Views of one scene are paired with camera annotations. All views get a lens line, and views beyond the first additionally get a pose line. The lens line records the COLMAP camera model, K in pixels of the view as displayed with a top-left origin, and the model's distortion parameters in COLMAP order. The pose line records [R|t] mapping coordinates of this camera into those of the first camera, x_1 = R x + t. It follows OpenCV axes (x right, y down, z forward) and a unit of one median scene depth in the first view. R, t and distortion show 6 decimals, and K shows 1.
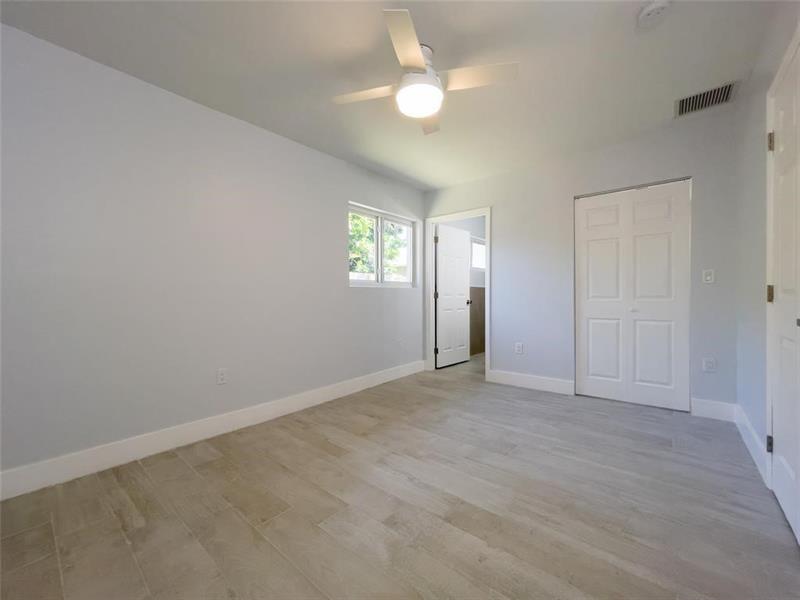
lens RADIAL K [[328.7, 0, 398.8], [0, 328.7, 299.9], [0, 0, 1]] dist [0.011112, 0.000153]
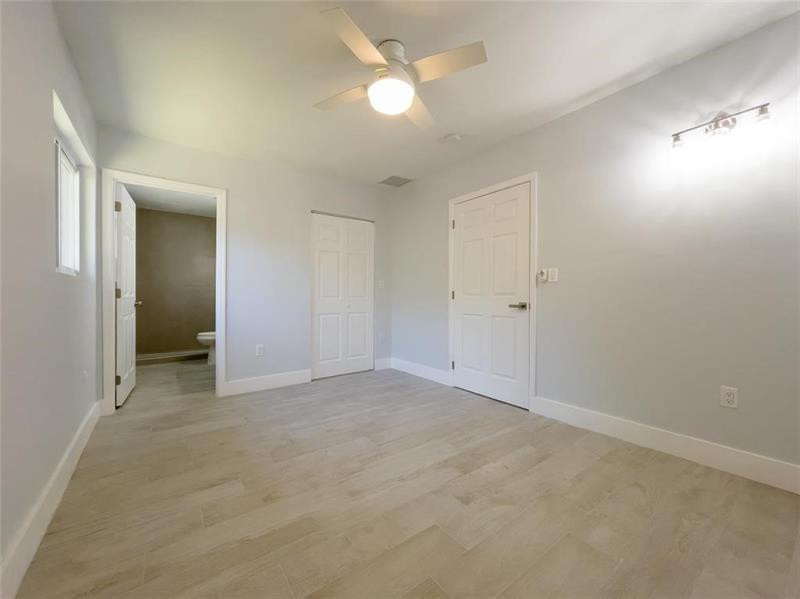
lens RADIAL K [[332.9, 0, 387.6], [0, 332.9, 297.5], [0, 0, 1]] dist [0.012549, 0.000065]
pose [[0.239297, 0.002251, 0.970944, -0.680256], [0.006477, 0.999971, -0.003914, 0.001296], [-0.970925, 0.007225, 0.239275, 0.573154]]
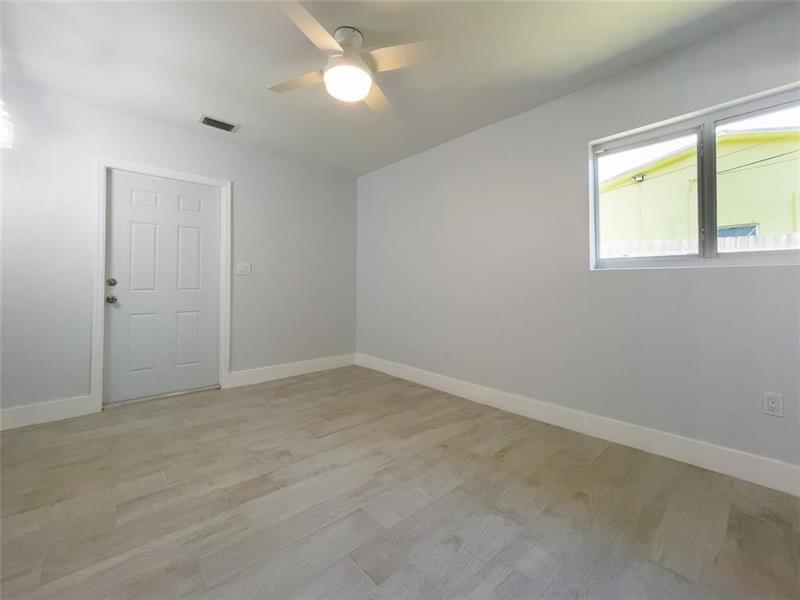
lens RADIAL K [[328.7, 0, 398.8], [0, 328.7, 299.9], [0, 0, 1]] dist [0.011112, 0.000153]
pose [[-0.107929, 0.049717, -0.992915, 0.717682], [-0.012562, 0.998601, 0.051367, -0.015148], [0.994079, 0.018017, -0.107153, 0.929763]]
